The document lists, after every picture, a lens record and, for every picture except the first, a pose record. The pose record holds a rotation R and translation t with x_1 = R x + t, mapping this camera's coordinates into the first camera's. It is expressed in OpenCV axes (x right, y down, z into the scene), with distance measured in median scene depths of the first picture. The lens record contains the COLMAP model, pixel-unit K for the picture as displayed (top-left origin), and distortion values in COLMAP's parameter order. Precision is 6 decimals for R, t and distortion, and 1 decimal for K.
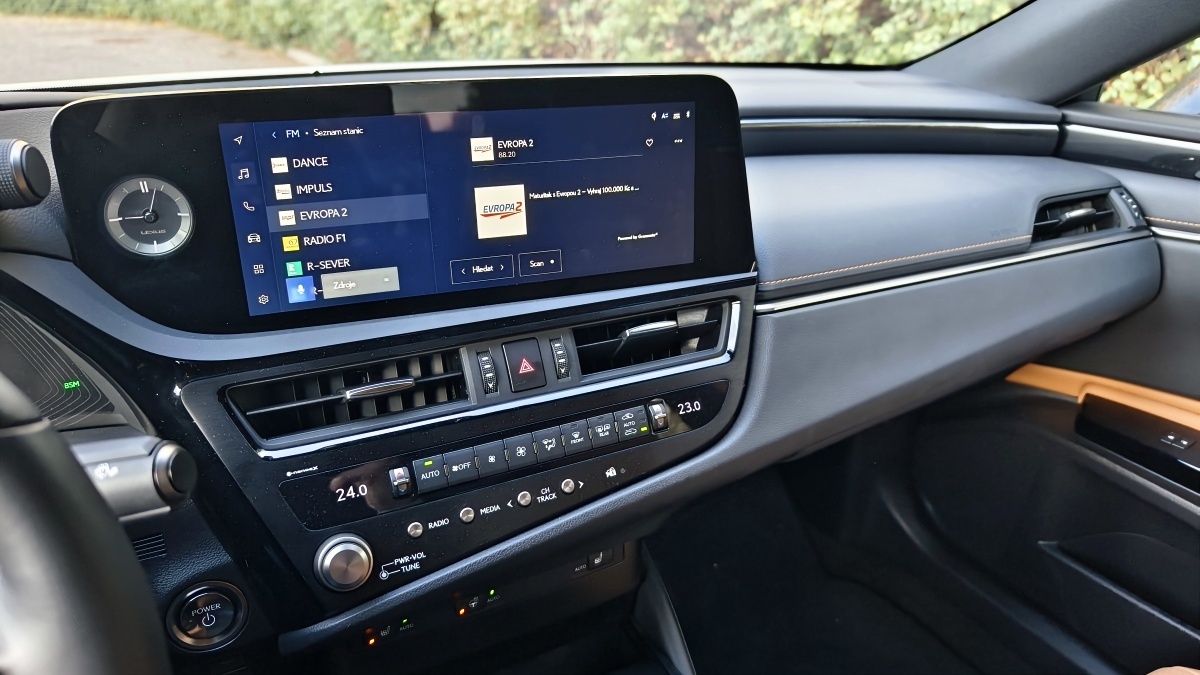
lens RADIAL K [[818.6, 0, 615.7], [0, 818.6, 330.2], [0, 0, 1]] dist [-0.008999, -0.016840]
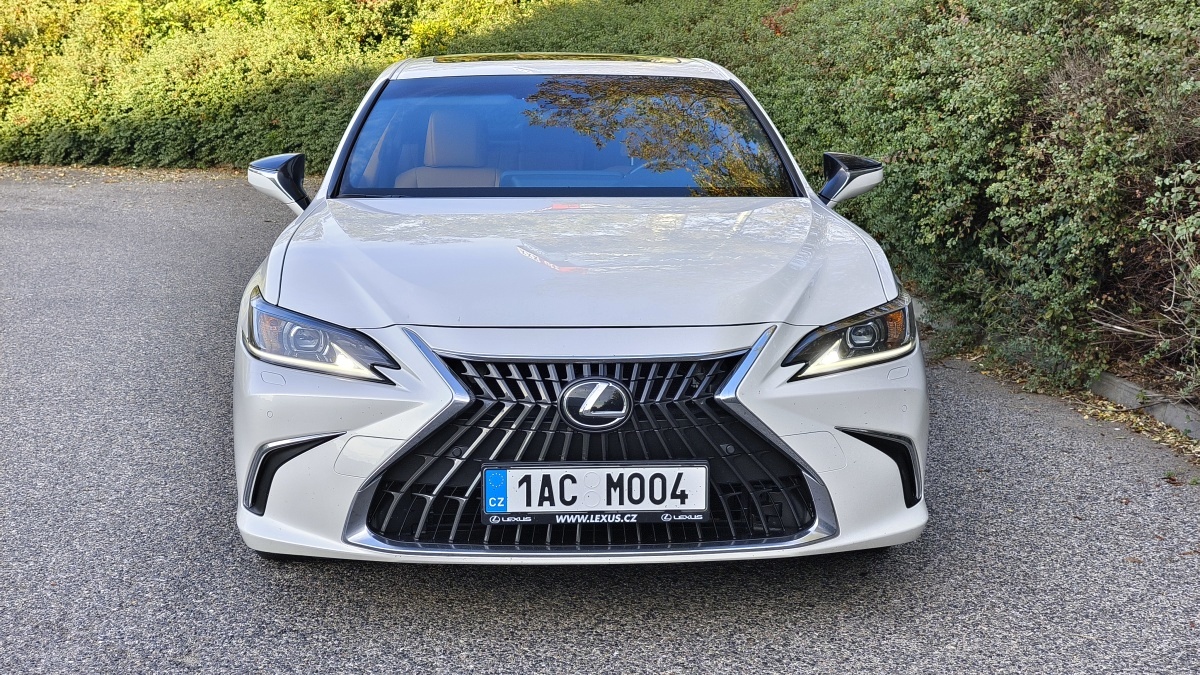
lens RADIAL K [[1811.3, 0, 599.3], [0, 1811.3, 334.4], [0, 0, 1]] dist [0.021885, 0.000000]
pose [[0.909555, 0.037820, -0.413859, 1.116372], [-0.150311, 0.958370, -0.242764, 1.359630], [0.387449, 0.283015, 0.877375, -4.055980]]
